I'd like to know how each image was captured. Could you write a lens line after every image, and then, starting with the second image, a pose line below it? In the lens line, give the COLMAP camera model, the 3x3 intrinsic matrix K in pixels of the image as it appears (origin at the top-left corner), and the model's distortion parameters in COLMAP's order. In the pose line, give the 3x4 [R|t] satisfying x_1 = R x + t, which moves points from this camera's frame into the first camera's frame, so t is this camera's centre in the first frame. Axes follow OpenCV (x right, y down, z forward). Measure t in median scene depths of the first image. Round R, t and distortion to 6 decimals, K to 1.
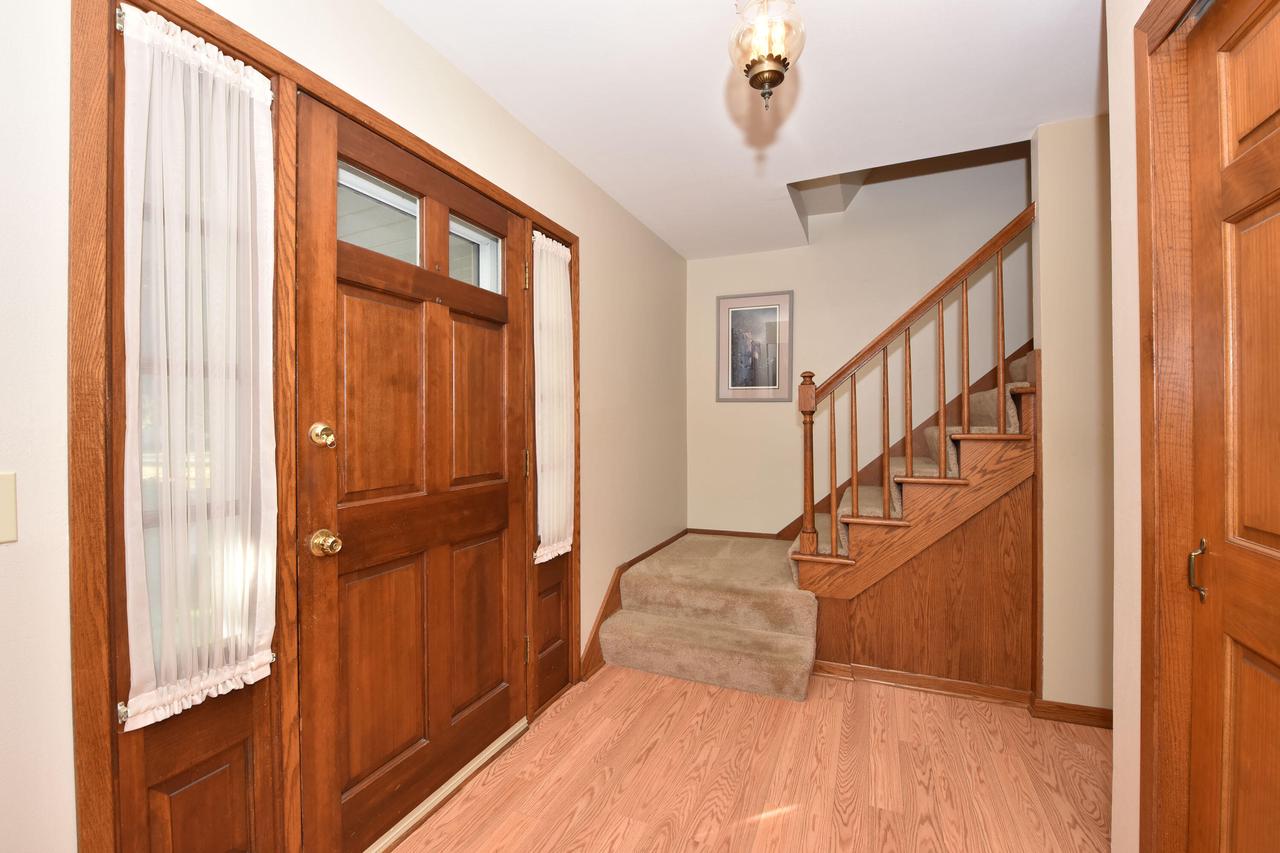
lens RADIAL K [[528.1, 0, 640.0], [0, 528.1, 426.3], [0, 0, 1]] dist [-0.018724, -0.000524]
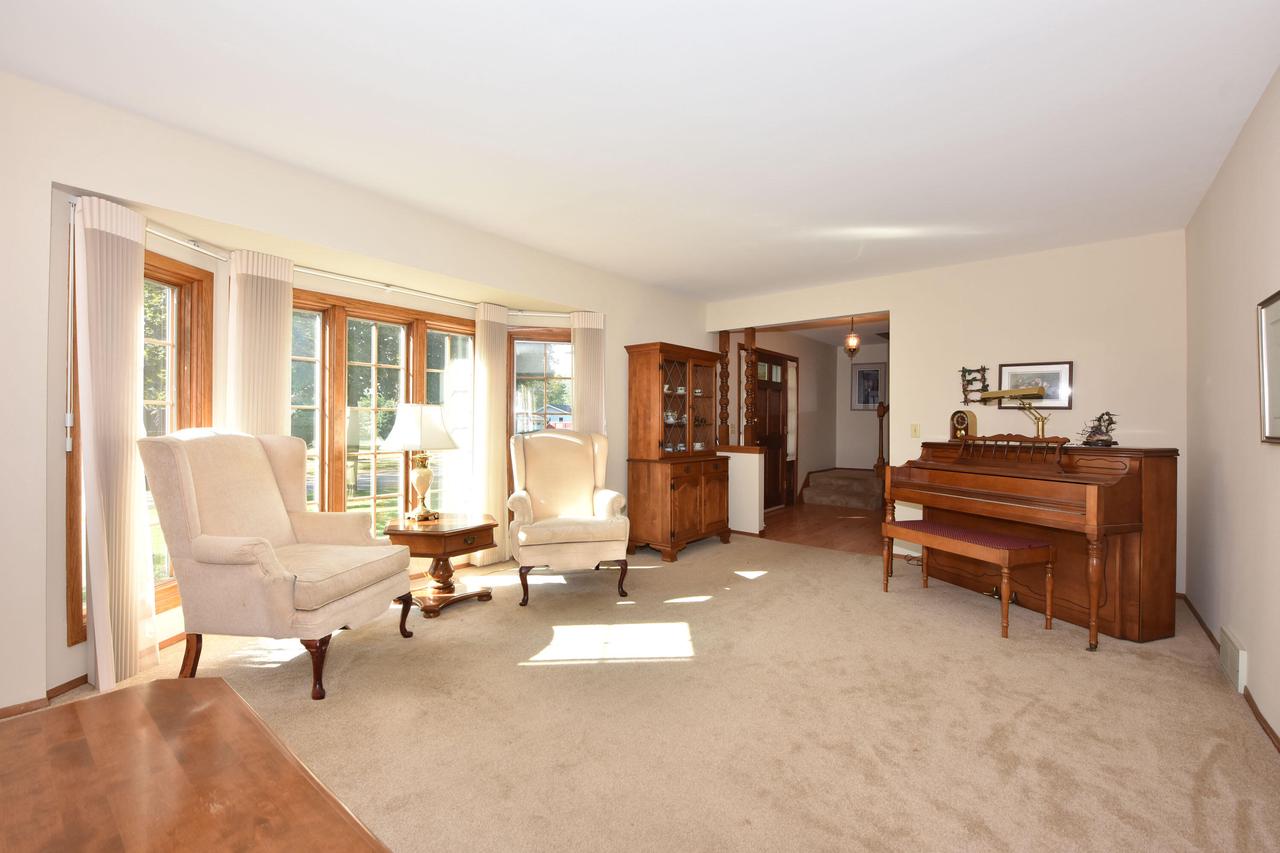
lens RADIAL K [[528.1, 0, 638.1], [0, 528.1, 425.5], [0, 0, 1]] dist [-0.018724, -0.000524]
pose [[0.962717, 0.014611, -0.270116, -0.198893], [-0.013114, 0.999887, 0.007345, 0.023601], [0.270193, -0.003529, 0.962800, -2.361111]]
